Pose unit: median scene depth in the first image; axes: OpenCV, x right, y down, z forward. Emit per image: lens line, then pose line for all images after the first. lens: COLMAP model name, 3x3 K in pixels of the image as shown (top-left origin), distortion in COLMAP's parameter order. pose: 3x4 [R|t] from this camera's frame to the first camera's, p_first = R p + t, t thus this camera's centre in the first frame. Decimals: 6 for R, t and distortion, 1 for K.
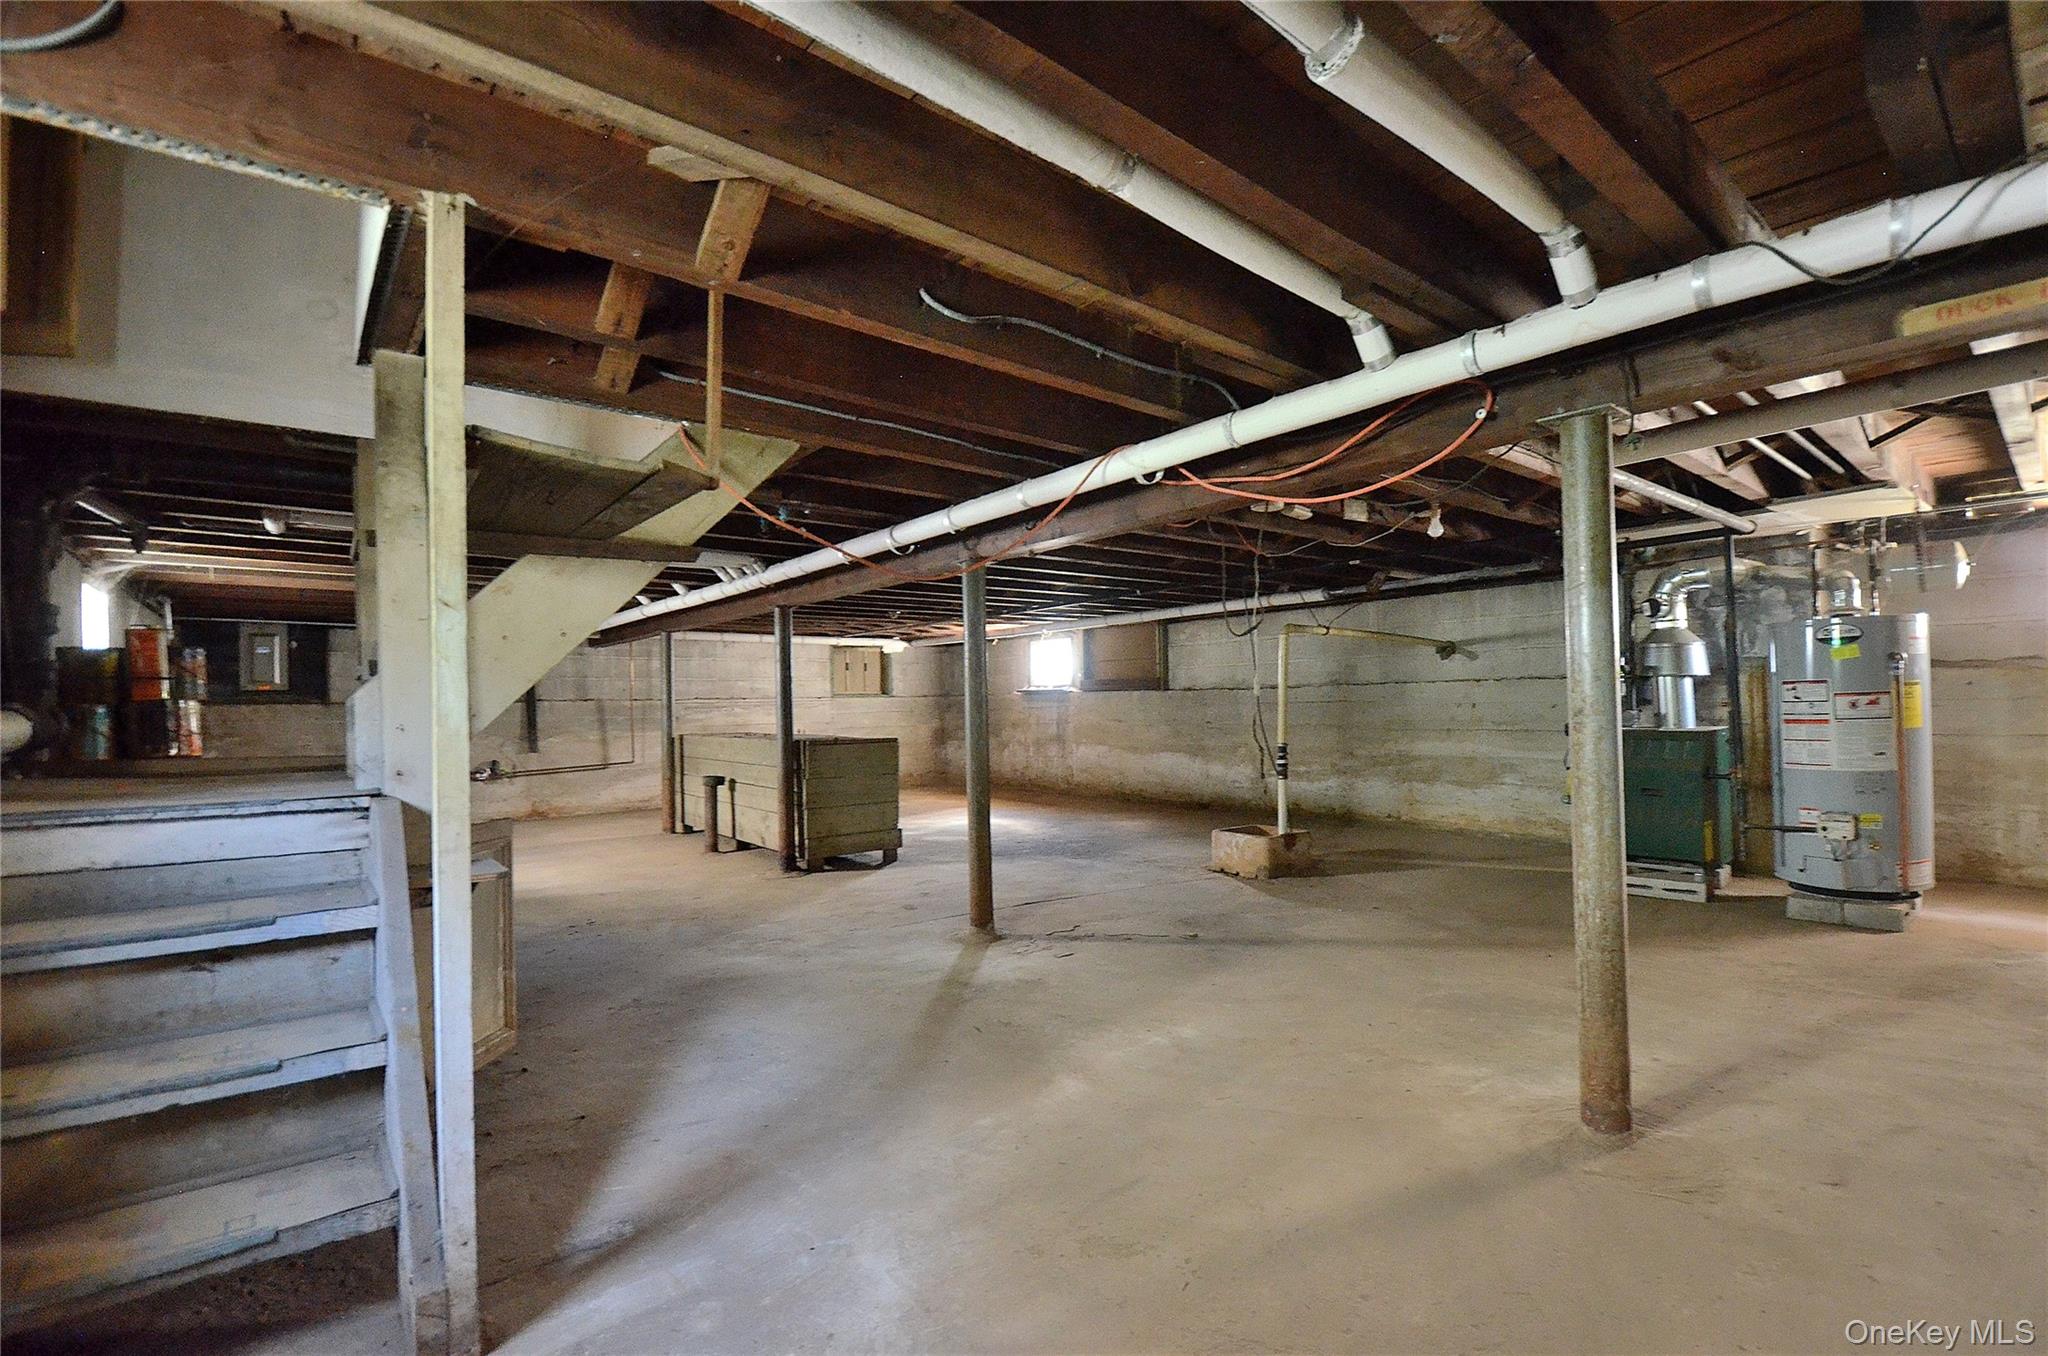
lens RADIAL K [[895.2, 0, 1054.9], [0, 895.2, 690.5], [0, 0, 1]] dist [0.014484, -0.018682]
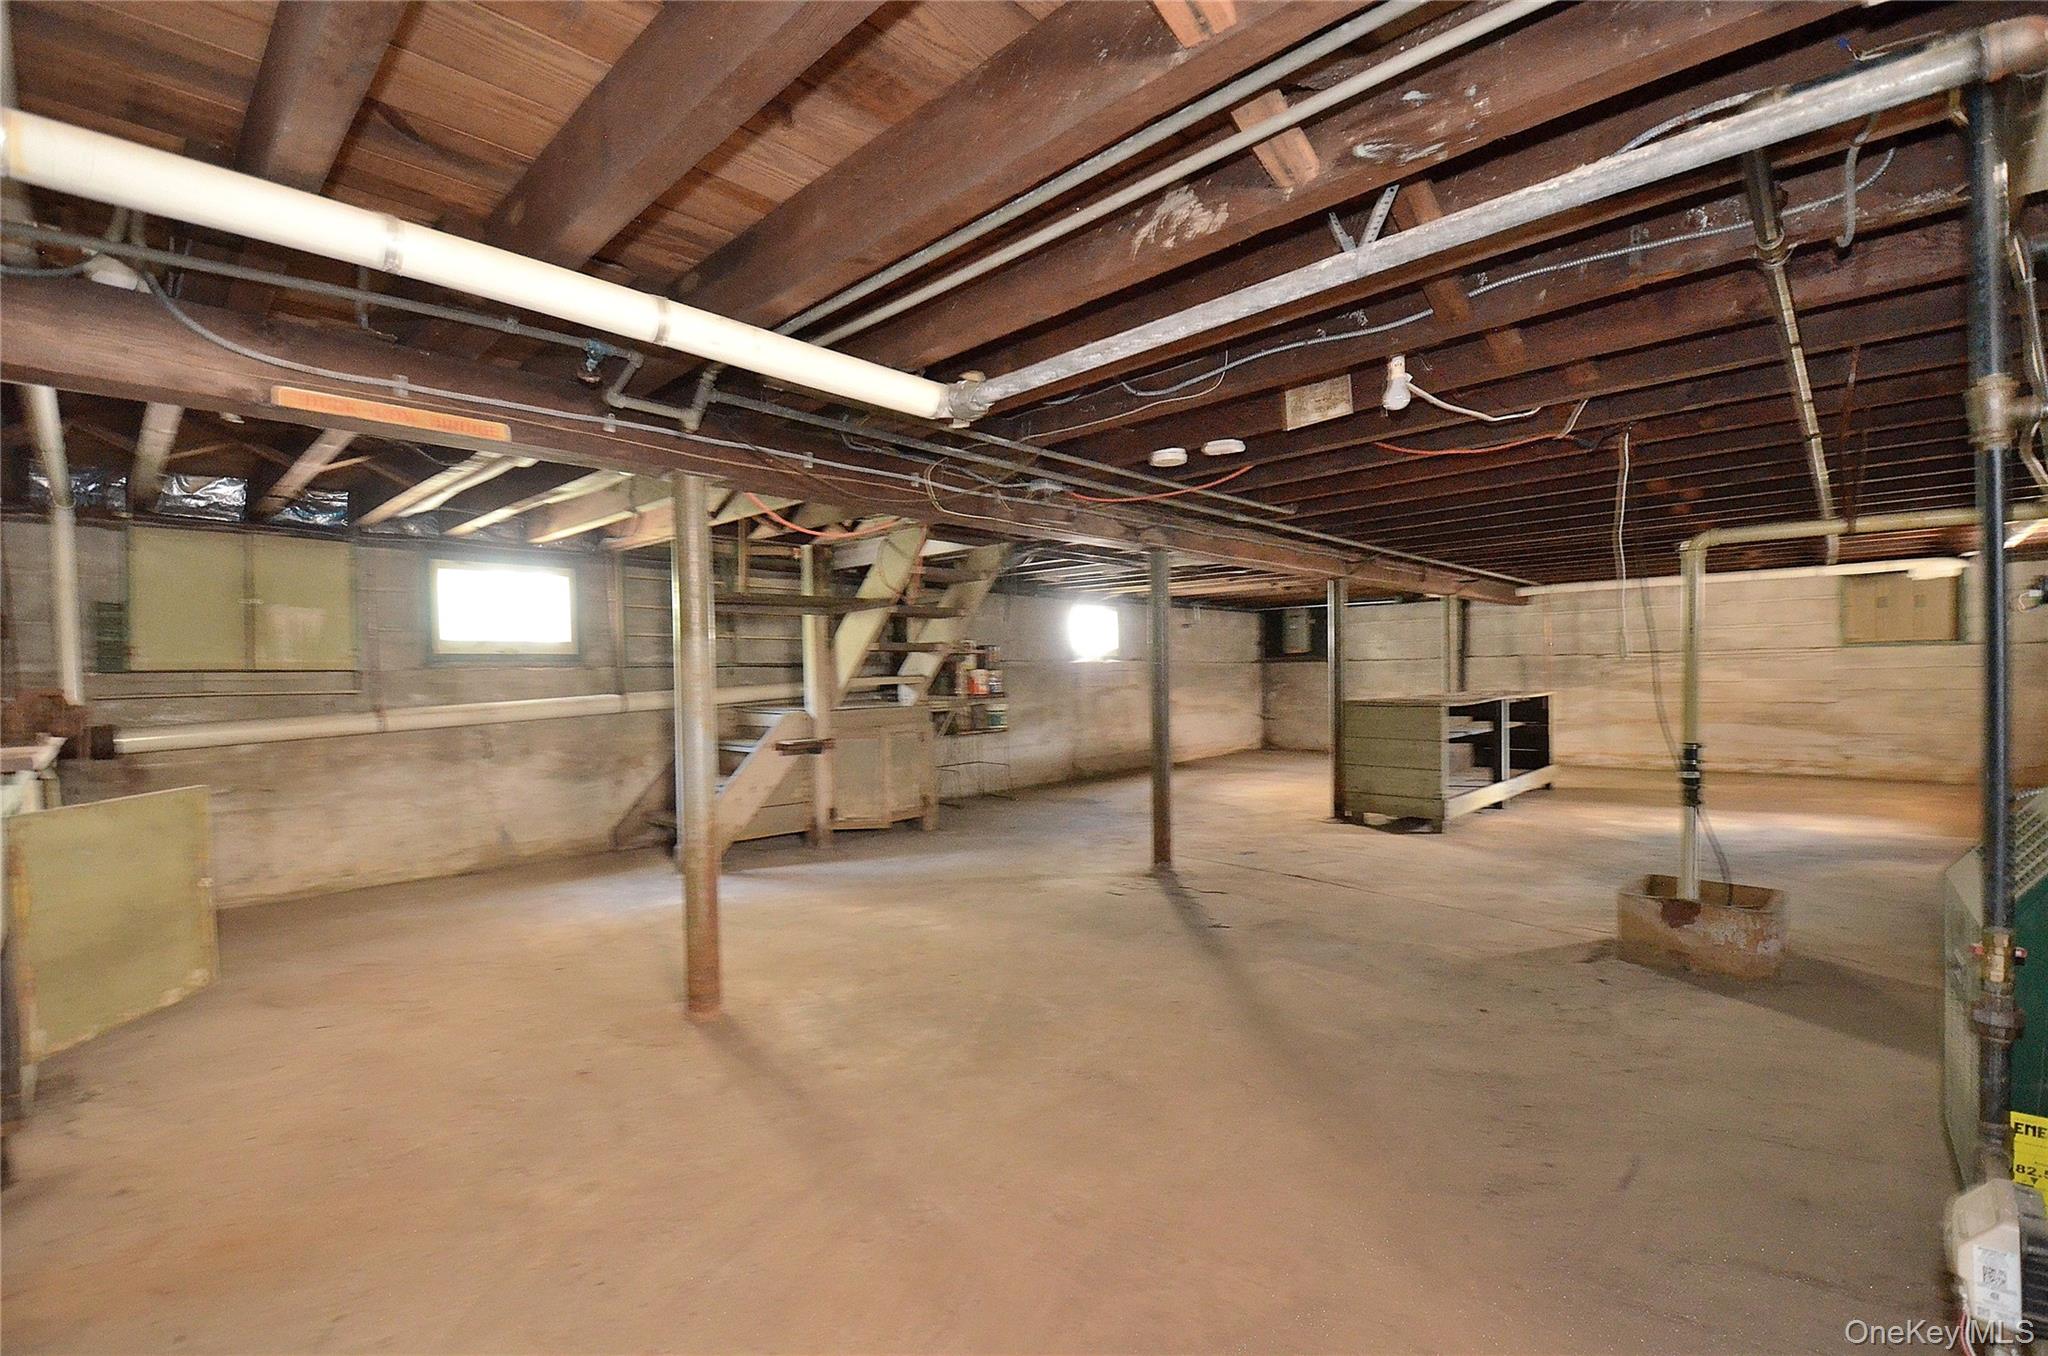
lens RADIAL K [[895.2, 0, 1054.9], [0, 895.2, 690.5], [0, 0, 1]] dist [0.014484, -0.018682]
pose [[0.132292, 0.034036, -0.990626, 1.122693], [0.030680, 0.998791, 0.038414, -0.013426], [0.990736, -0.035475, 0.131087, 0.767150]]
